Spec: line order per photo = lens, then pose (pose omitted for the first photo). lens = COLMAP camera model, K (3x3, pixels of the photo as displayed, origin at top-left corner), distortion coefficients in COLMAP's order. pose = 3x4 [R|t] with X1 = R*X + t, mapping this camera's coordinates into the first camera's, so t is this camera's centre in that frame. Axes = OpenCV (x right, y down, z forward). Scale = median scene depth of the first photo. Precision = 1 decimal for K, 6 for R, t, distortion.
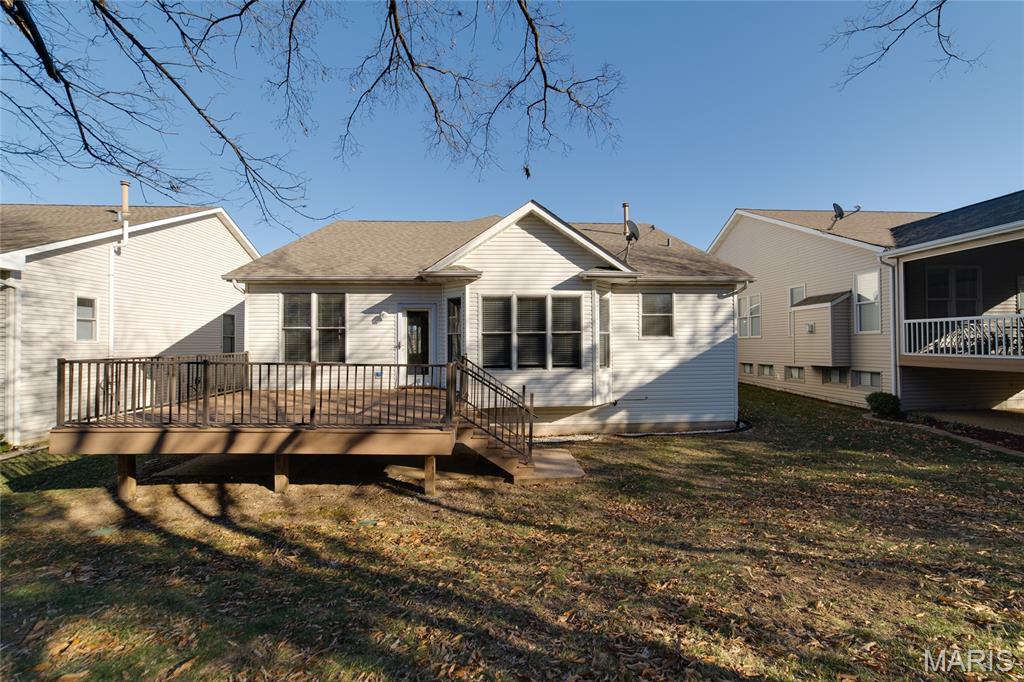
lens RADIAL K [[404.9, 0, 515.6], [0, 404.9, 336.4], [0, 0, 1]] dist [-0.001759, 0.000081]
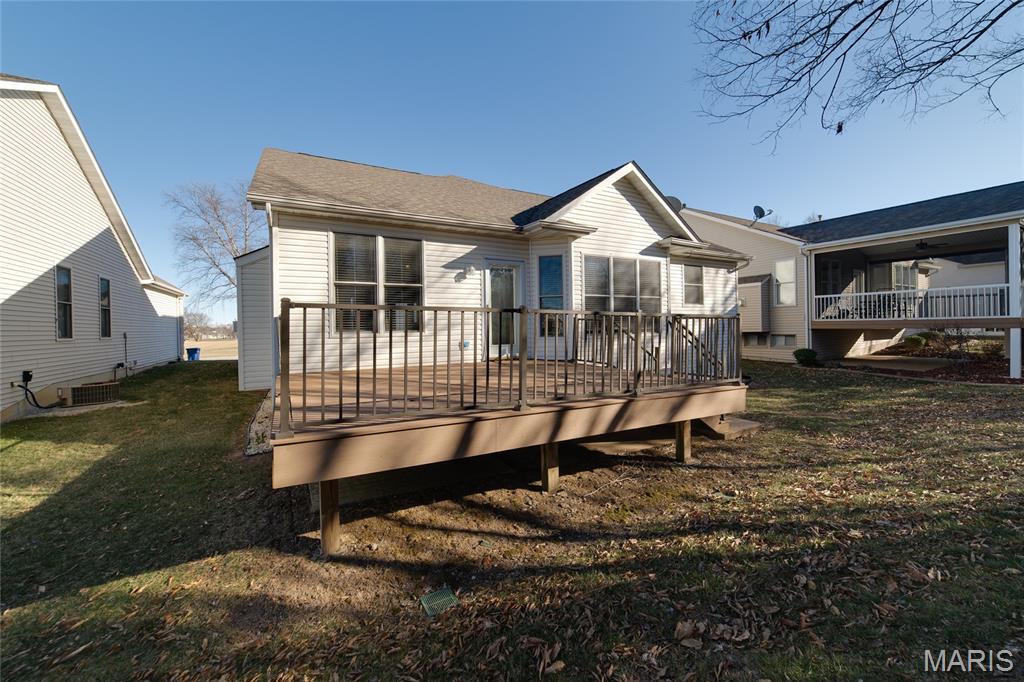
lens RADIAL K [[408.9, 0, 512.7], [0, 408.9, 324.4], [0, 0, 1]] dist [-0.002613, 0.000028]
pose [[0.887303, -0.005687, 0.461151, -0.629383], [0.001929, 0.999961, 0.008621, 0.046374], [-0.461182, -0.006760, 0.887280, 0.235866]]
